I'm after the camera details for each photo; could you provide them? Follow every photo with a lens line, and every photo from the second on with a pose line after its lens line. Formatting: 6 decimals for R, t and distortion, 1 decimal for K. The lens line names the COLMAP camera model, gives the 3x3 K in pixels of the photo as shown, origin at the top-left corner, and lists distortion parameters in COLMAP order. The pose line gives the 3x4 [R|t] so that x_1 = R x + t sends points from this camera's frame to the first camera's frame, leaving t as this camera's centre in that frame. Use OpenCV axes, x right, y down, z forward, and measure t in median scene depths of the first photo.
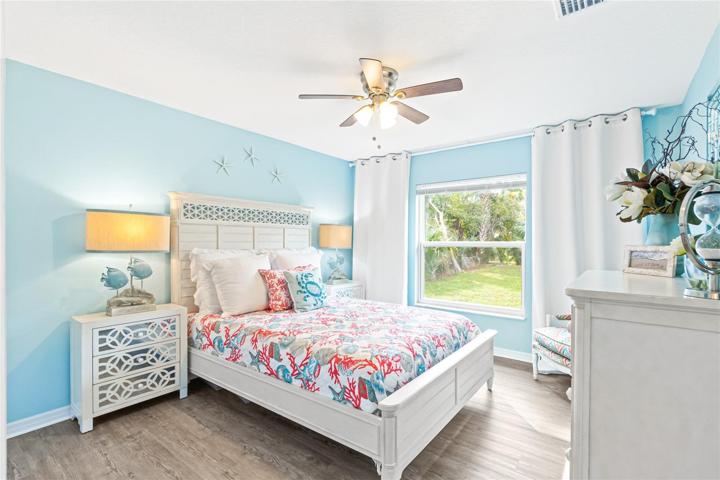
lens RADIAL K [[336.0, 0, 350.7], [0, 336.0, 247.8], [0, 0, 1]] dist [0.000644, 0.000313]
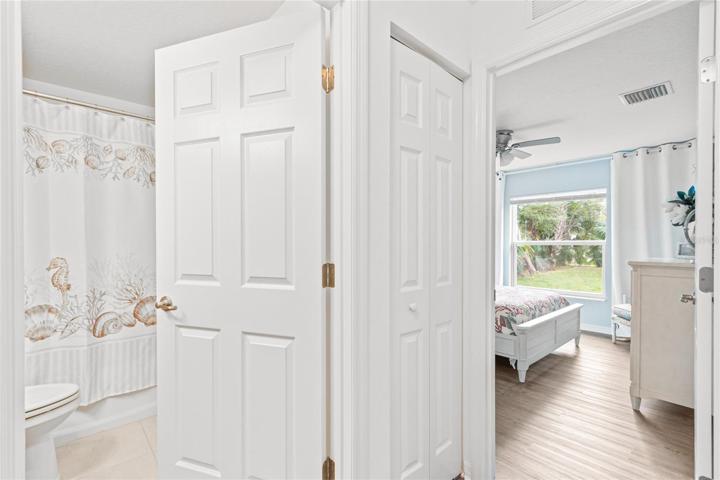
lens RADIAL K [[336.0, 0, 350.7], [0, 336.0, 247.8], [0, 0, 1]] dist [0.000644, 0.000313]
pose [[0.985154, 0.000773, -0.171673, -0.260130], [-0.001962, 0.999975, -0.006757, 0.024098], [0.171663, 0.006994, 0.985131, -0.513842]]
